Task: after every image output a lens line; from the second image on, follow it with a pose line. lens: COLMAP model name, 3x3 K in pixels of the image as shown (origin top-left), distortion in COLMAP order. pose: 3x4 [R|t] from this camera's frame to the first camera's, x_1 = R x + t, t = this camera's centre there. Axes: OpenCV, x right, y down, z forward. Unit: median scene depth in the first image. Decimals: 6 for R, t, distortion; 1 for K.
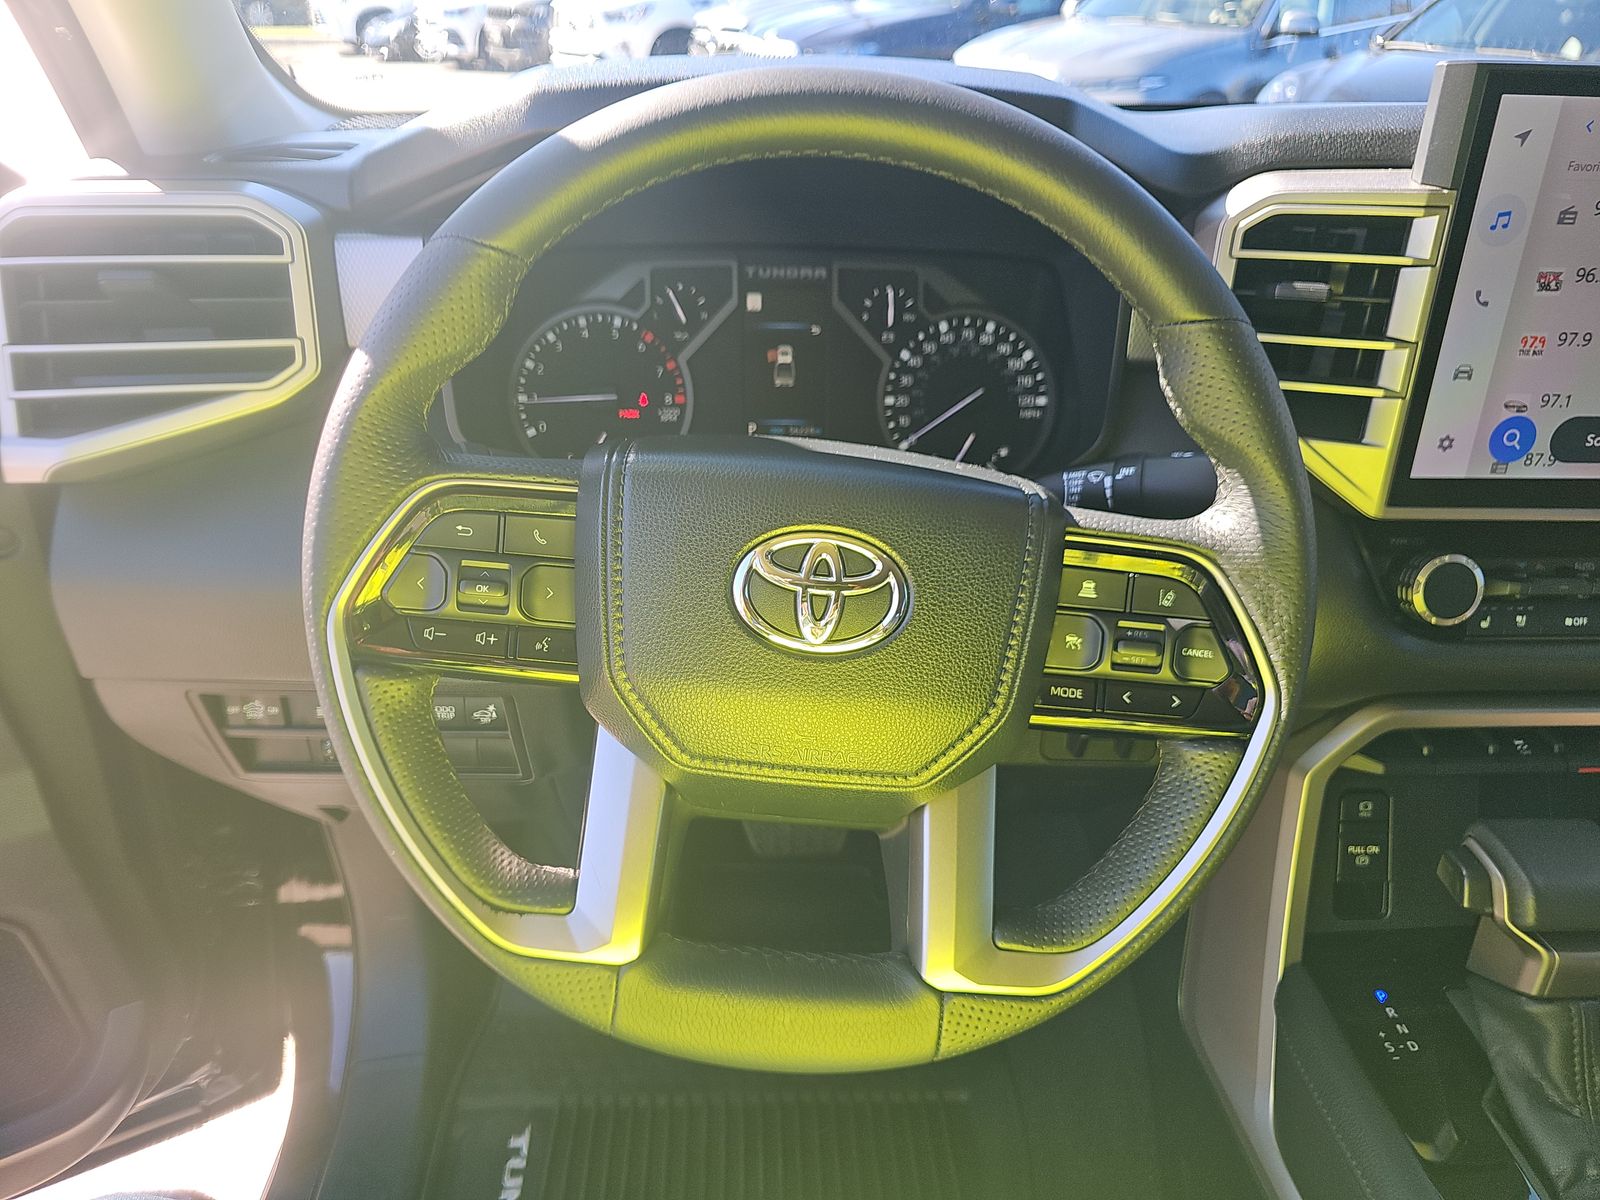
lens RADIAL K [[1103.8, 0, 756.8], [0, 1103.8, 595.8], [0, 0, 1]] dist [0.001030, 0.005842]
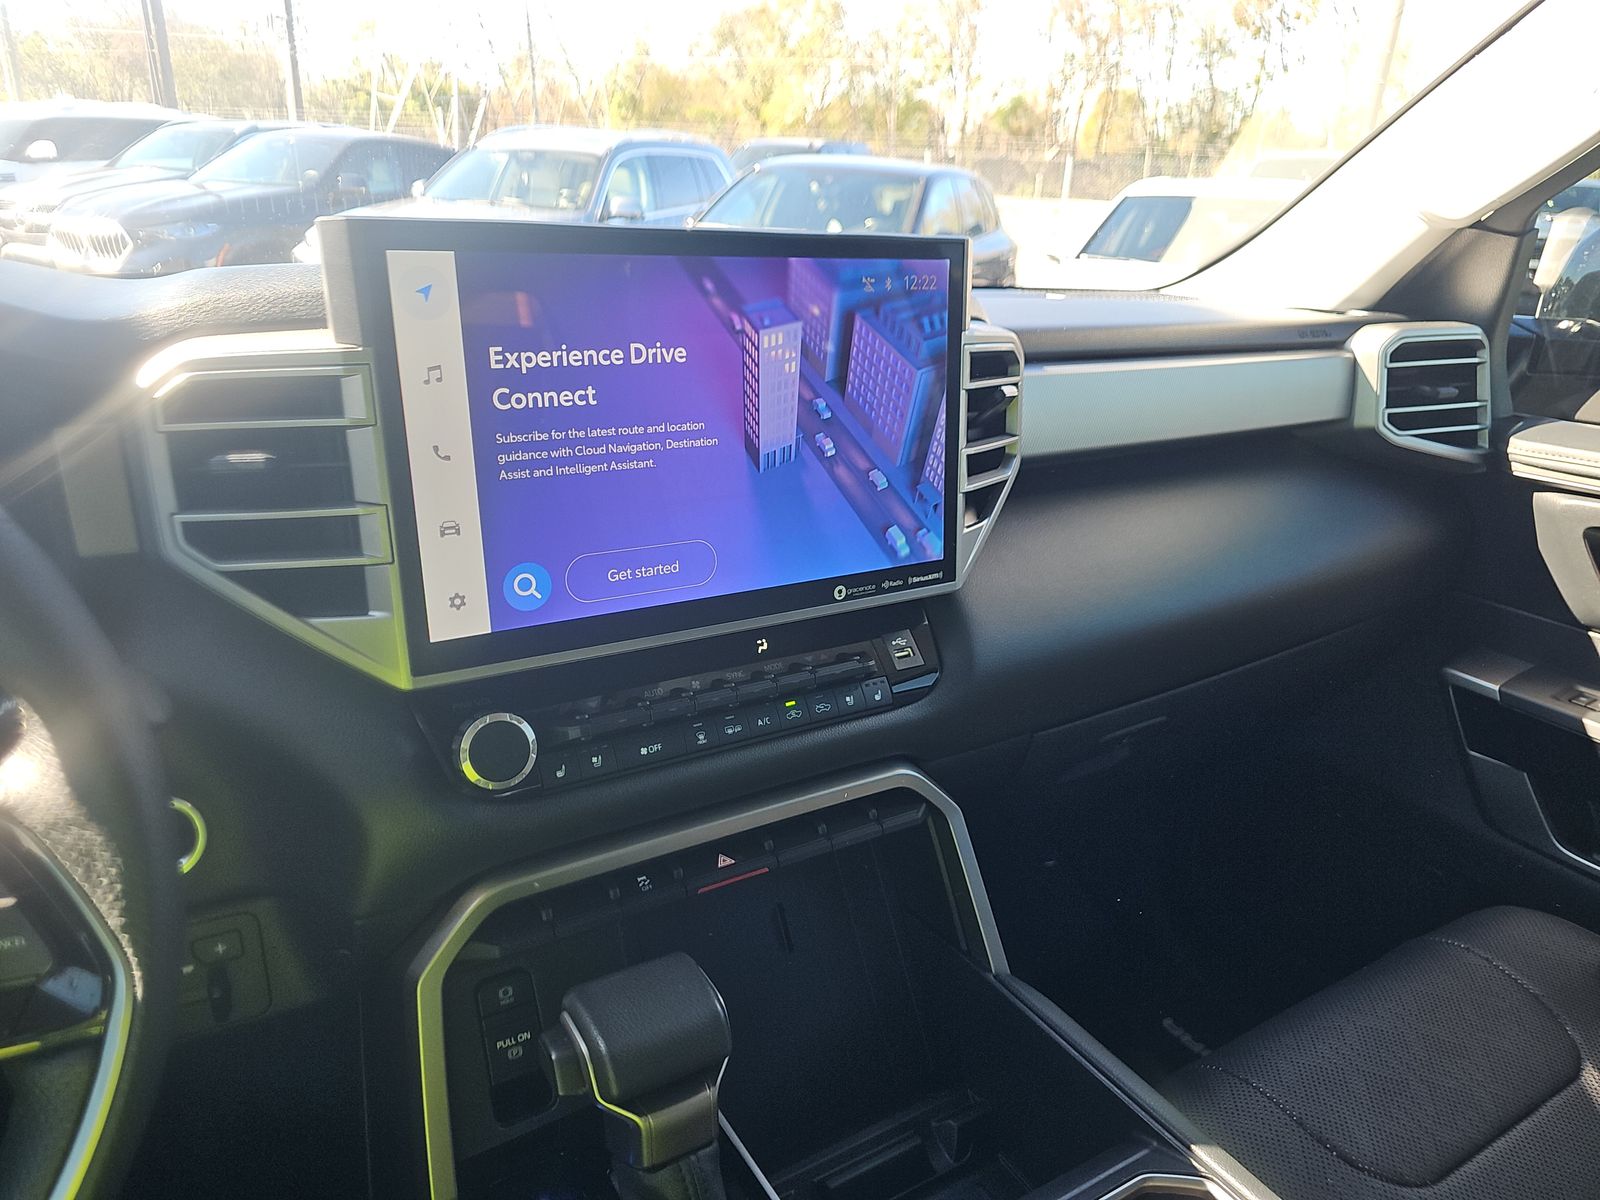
lens RADIAL K [[1070.8, 0, 788.3], [0, 1070.8, 598.4], [0, 0, 1]] dist [0.052802, -0.046802]
pose [[0.883353, -0.155620, 0.442121, 0.475436], [0.212893, 0.973571, -0.082676, -0.003578], [-0.417570, 0.167156, 0.893137, 0.055916]]
